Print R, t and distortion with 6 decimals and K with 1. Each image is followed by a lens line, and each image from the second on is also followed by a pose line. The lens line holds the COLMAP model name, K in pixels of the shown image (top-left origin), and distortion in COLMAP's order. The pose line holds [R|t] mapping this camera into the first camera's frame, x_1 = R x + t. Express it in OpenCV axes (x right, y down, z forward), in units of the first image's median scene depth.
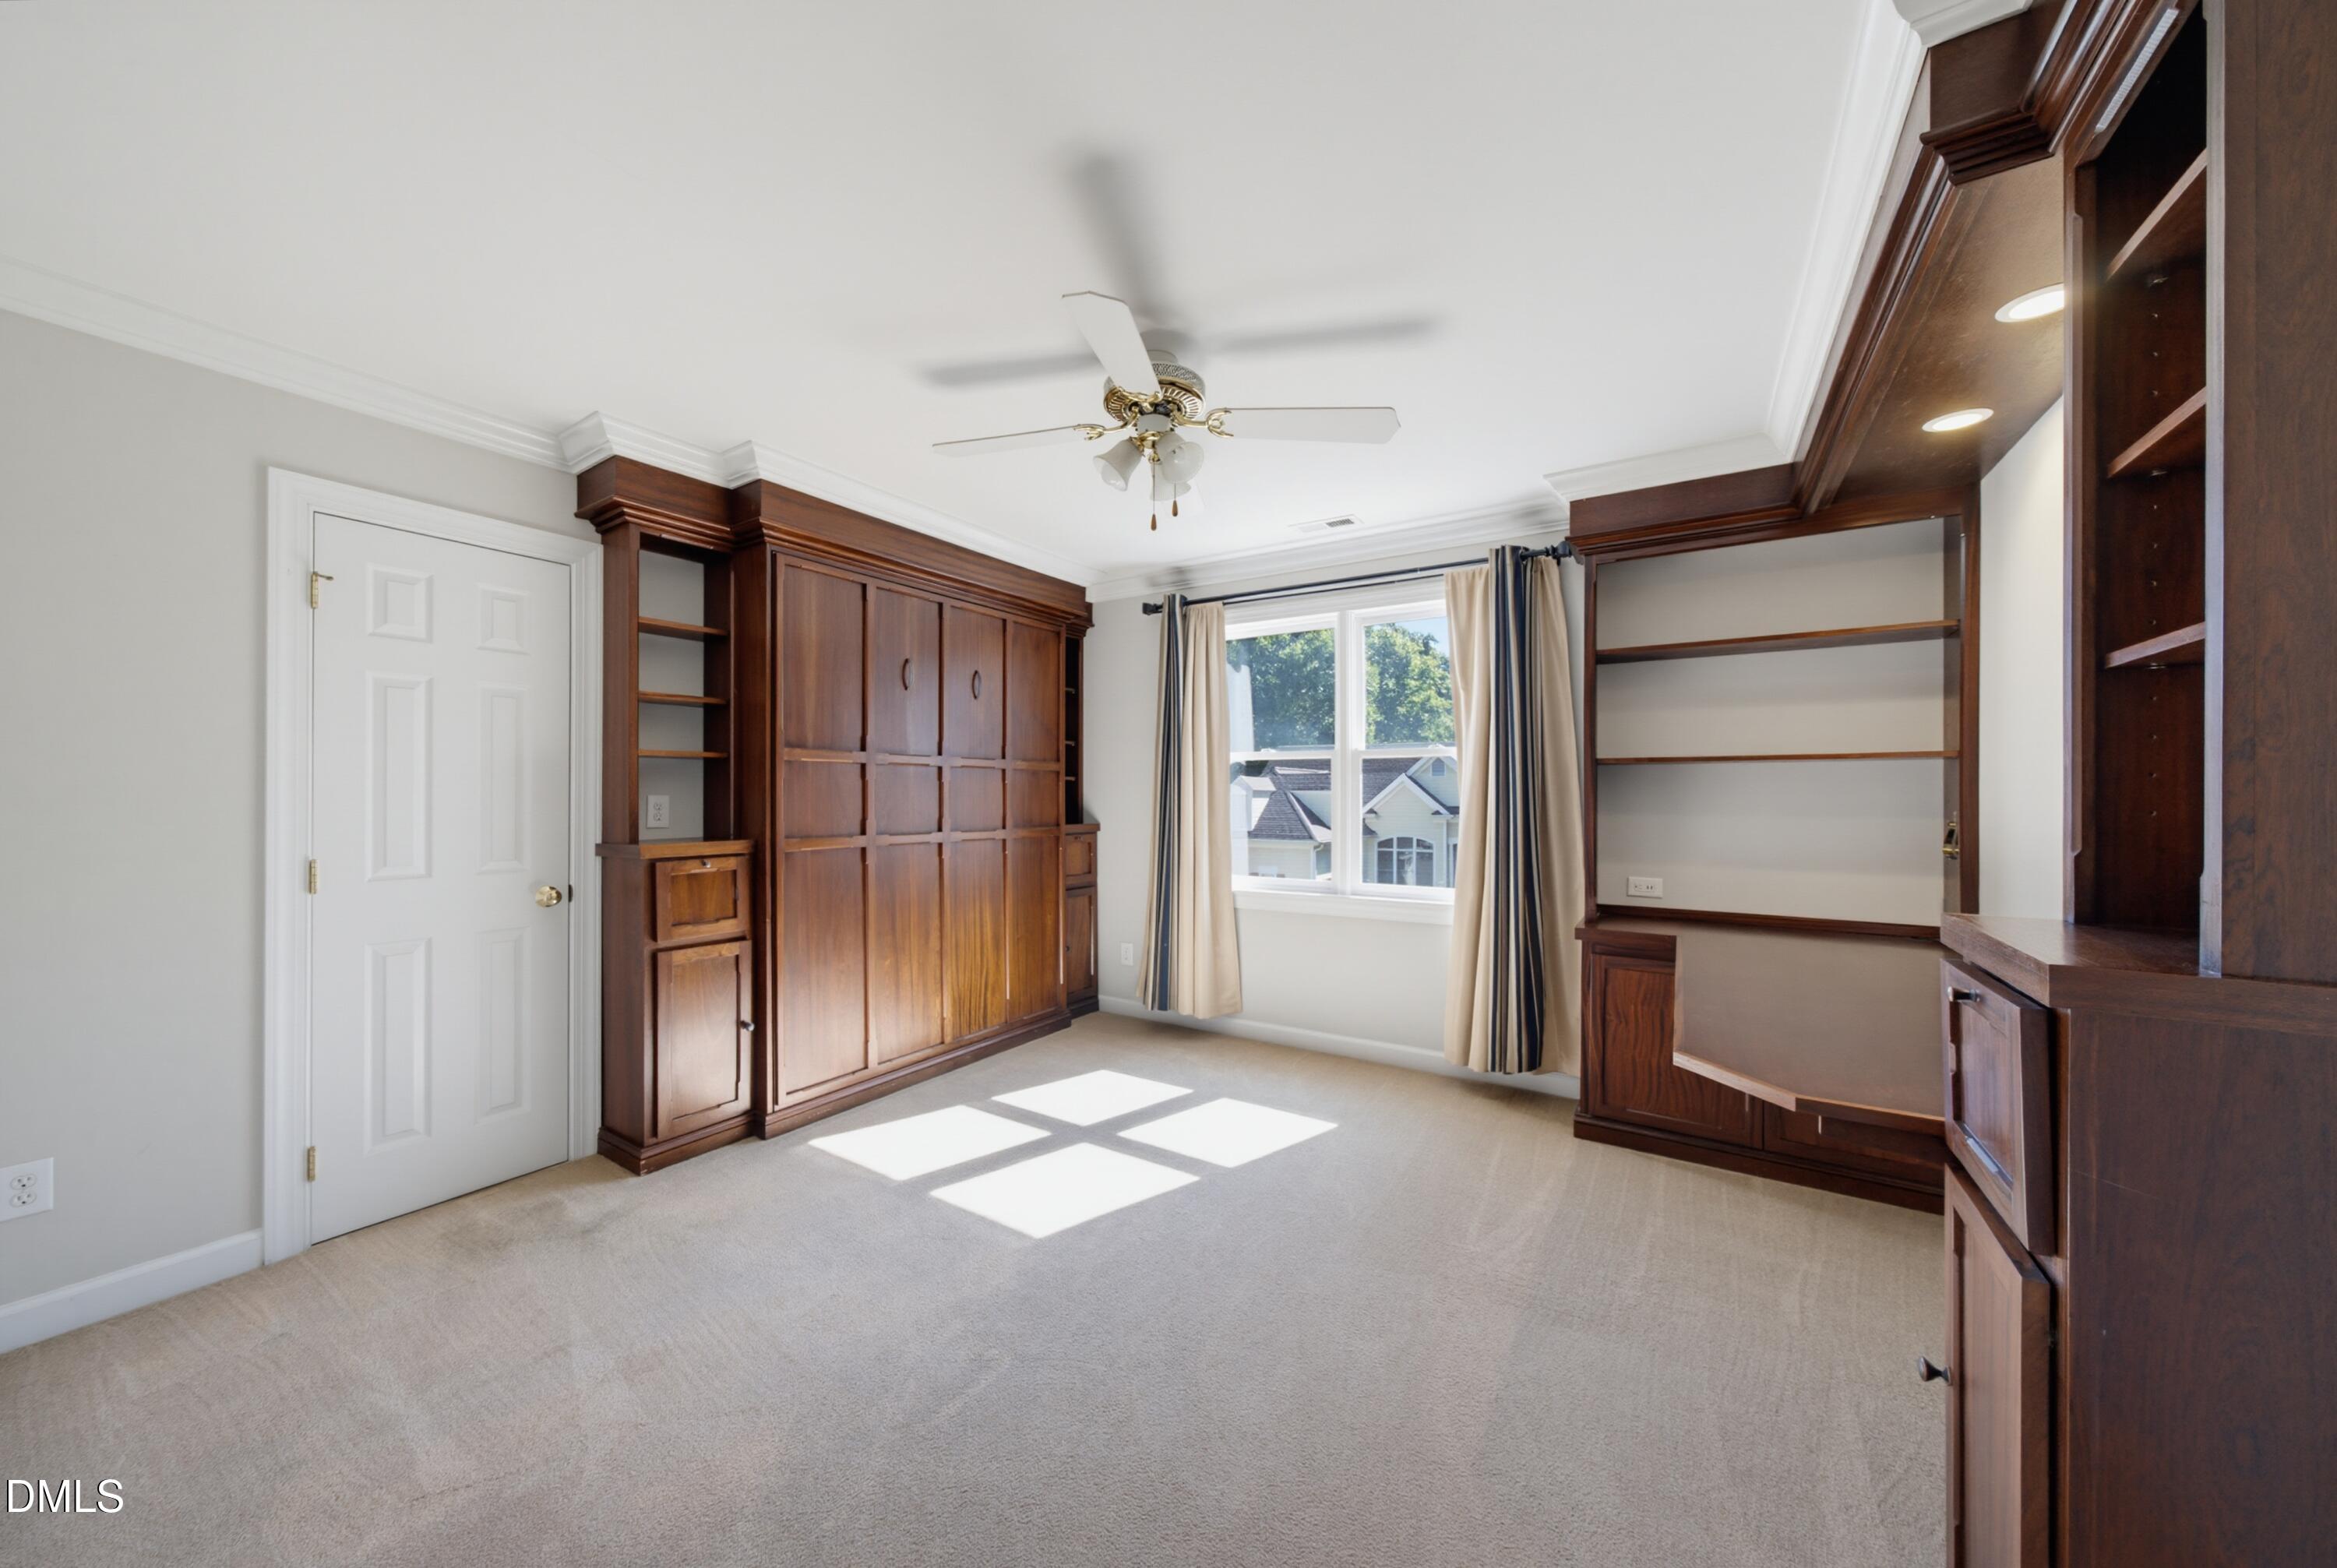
lens RADIAL K [[806.8, 0, 1171.6], [0, 806.8, 801.2], [0, 0, 1]] dist [-0.000528, -0.000095]
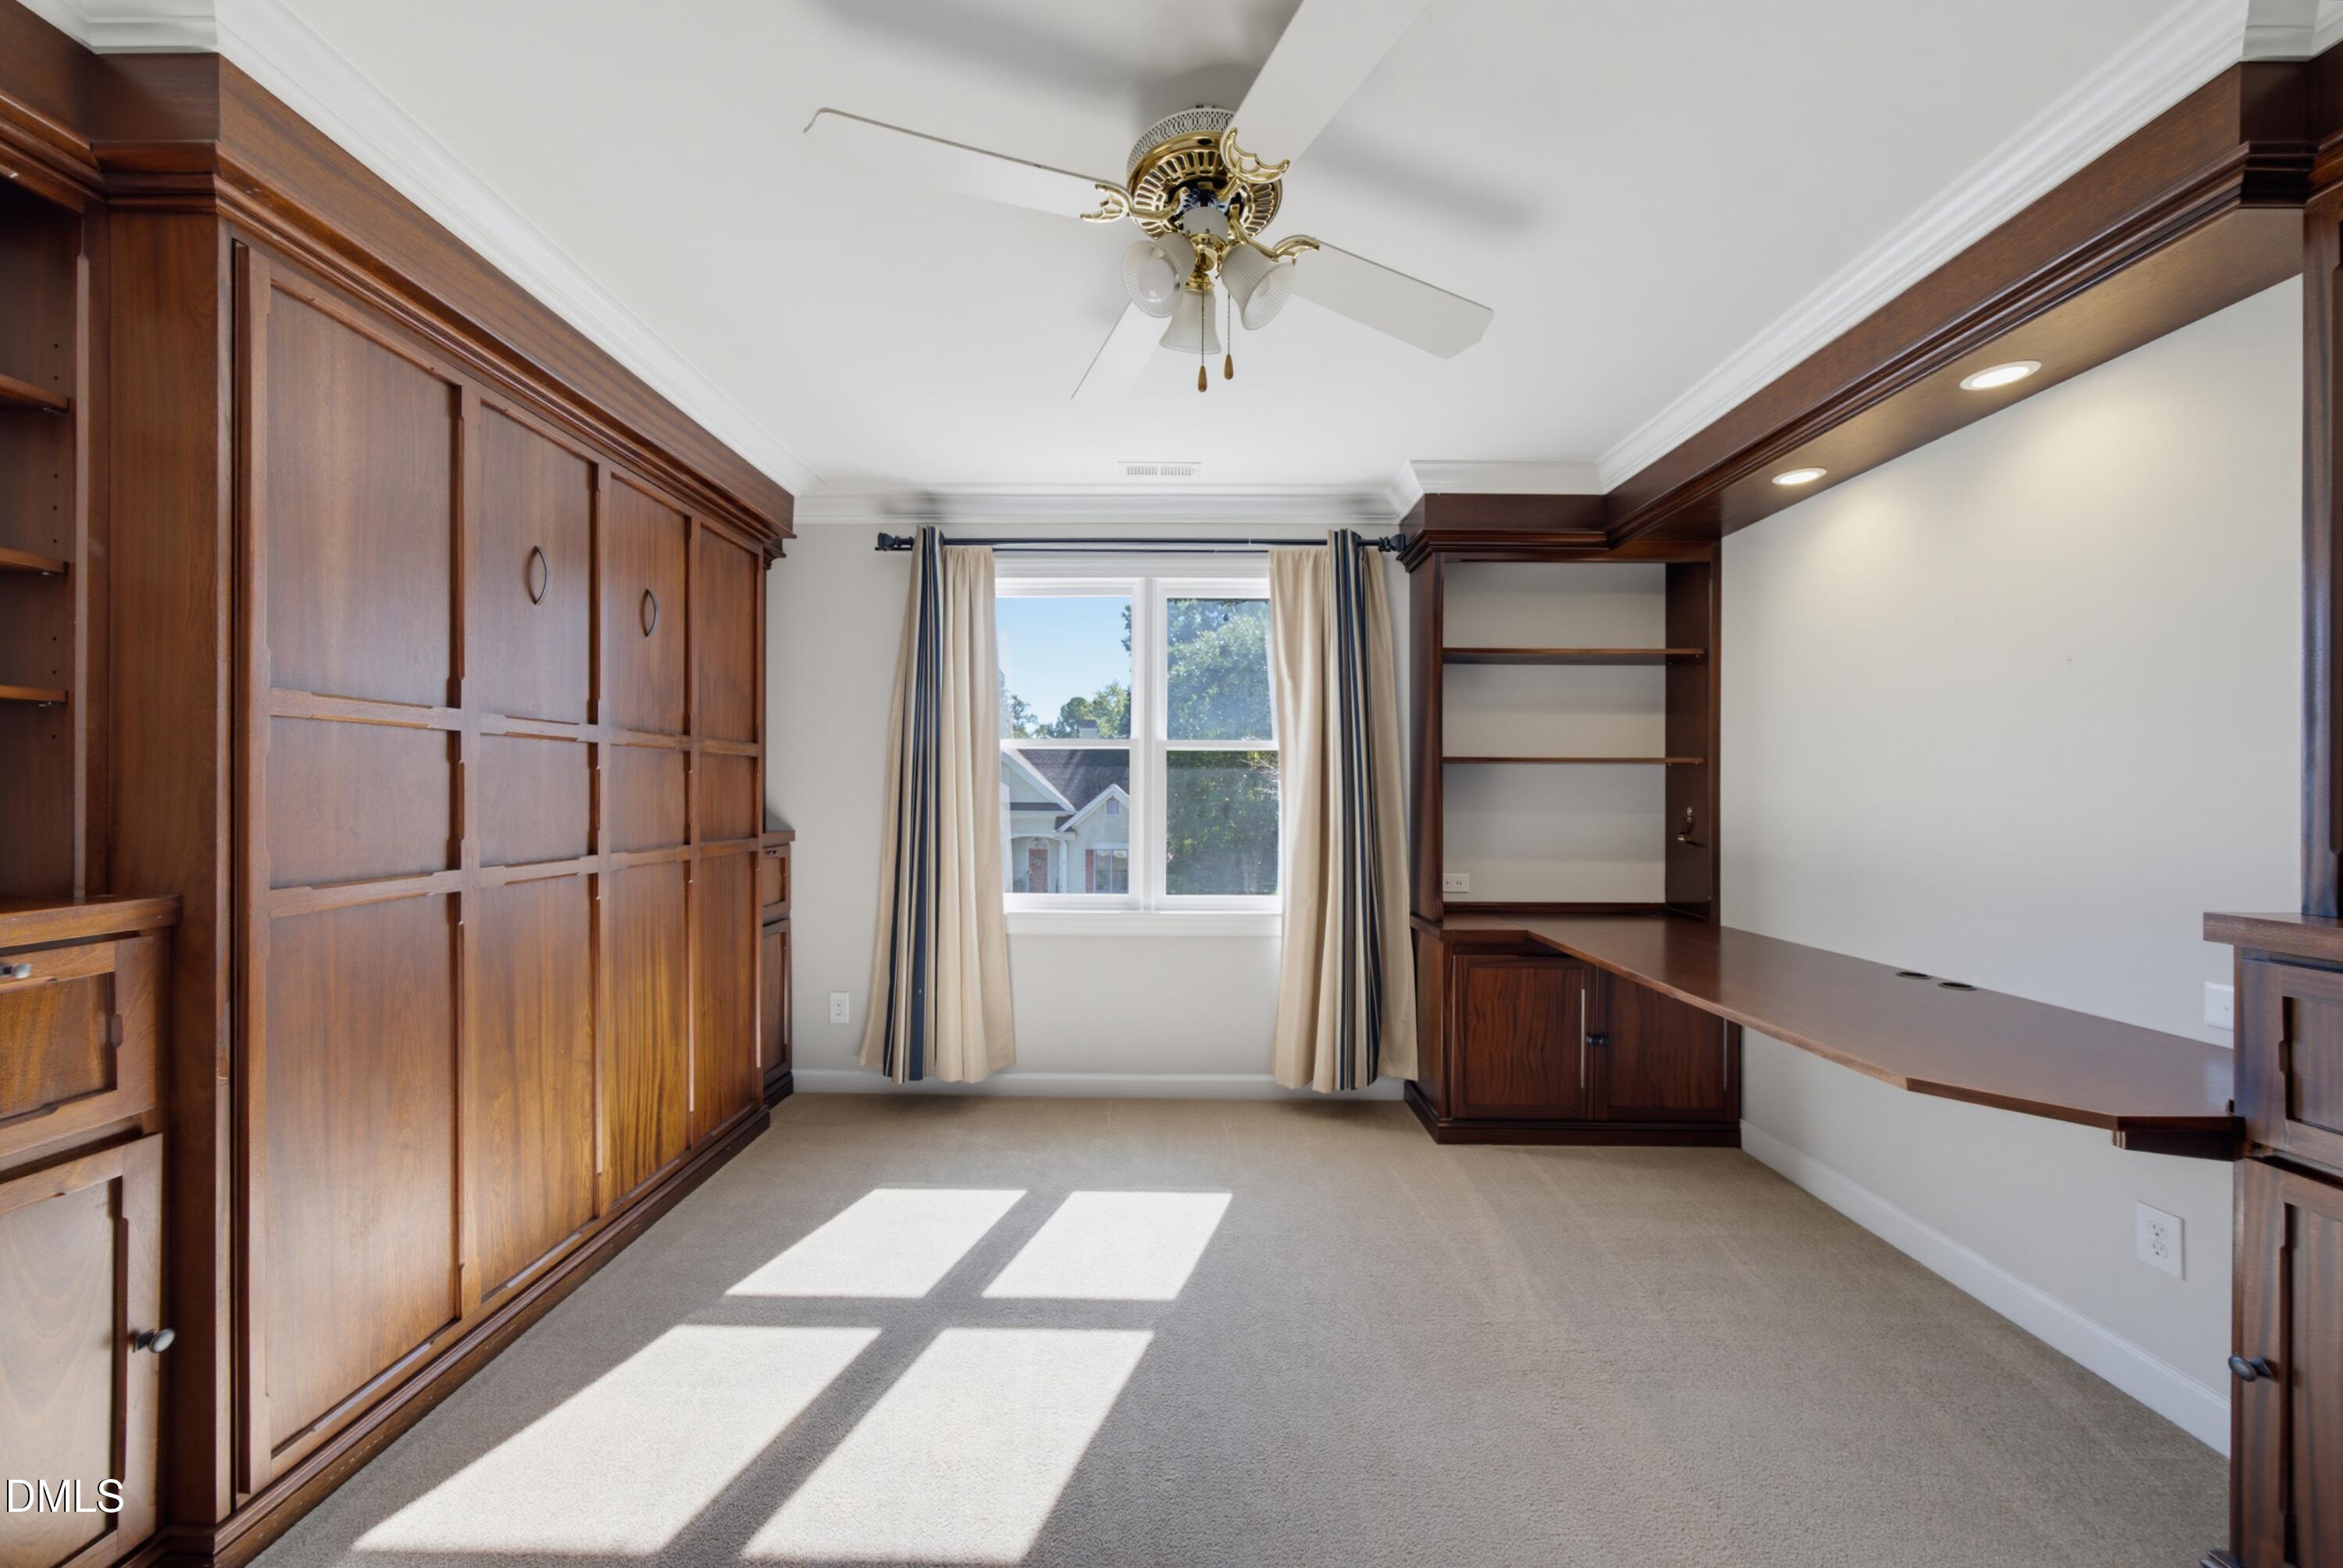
lens RADIAL K [[793.8, 0, 1169.3], [0, 793.8, 794.2], [0, 0, 1]] dist [-0.005896, 0.001461]
pose [[0.849389, 0.000077, 0.527767, -0.245448], [0.001563, 0.999995, -0.002663, -0.003897], [-0.527765, 0.003087, 0.849385, 0.309511]]
